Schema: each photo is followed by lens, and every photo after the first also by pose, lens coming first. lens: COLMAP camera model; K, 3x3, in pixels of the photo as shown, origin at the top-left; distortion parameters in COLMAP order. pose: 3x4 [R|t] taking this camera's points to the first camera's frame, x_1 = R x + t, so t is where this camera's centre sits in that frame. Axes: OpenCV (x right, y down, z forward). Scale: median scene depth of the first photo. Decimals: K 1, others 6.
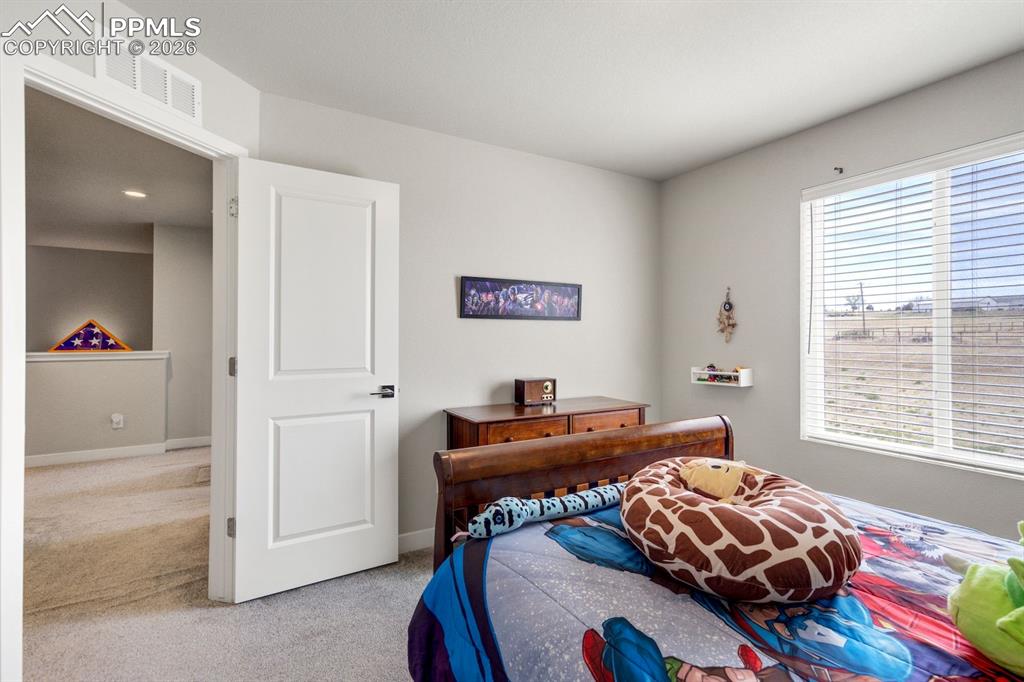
lens RADIAL K [[469.9, 0, 514.8], [0, 469.9, 329.5], [0, 0, 1]] dist [0.001747, 0.001013]
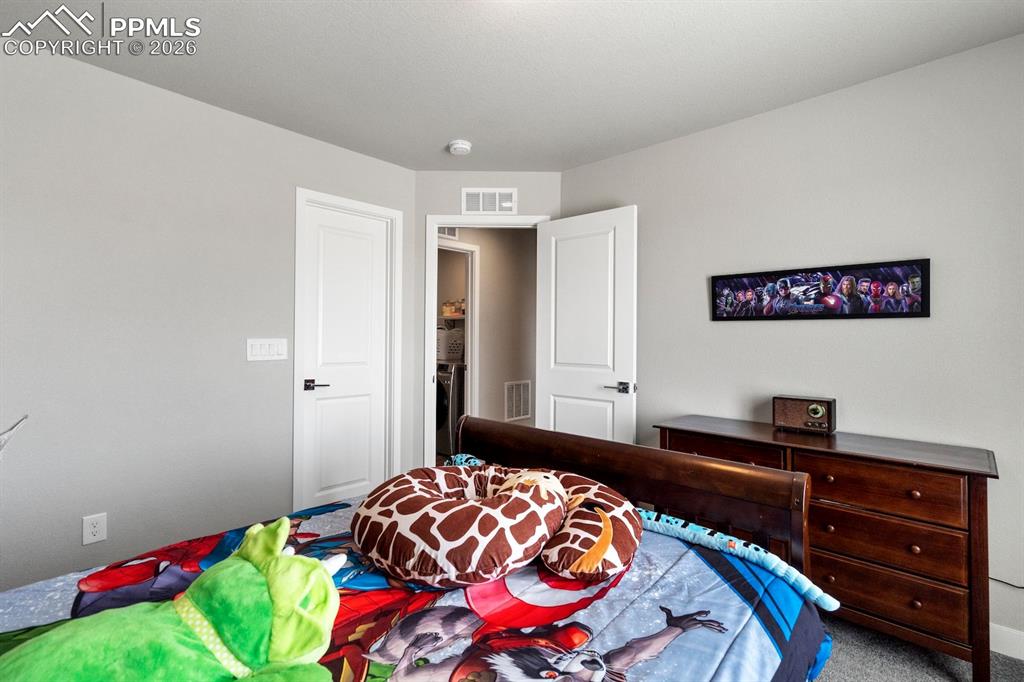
lens RADIAL K [[469.9, 0, 514.8], [0, 469.9, 329.5], [0, 0, 1]] dist [0.001747, 0.001013]
pose [[0.300239, -0.014648, -0.953752, 0.633247], [0.004786, 0.999893, -0.013850, 0.003303], [0.953852, -0.000407, 0.300277, 0.334073]]
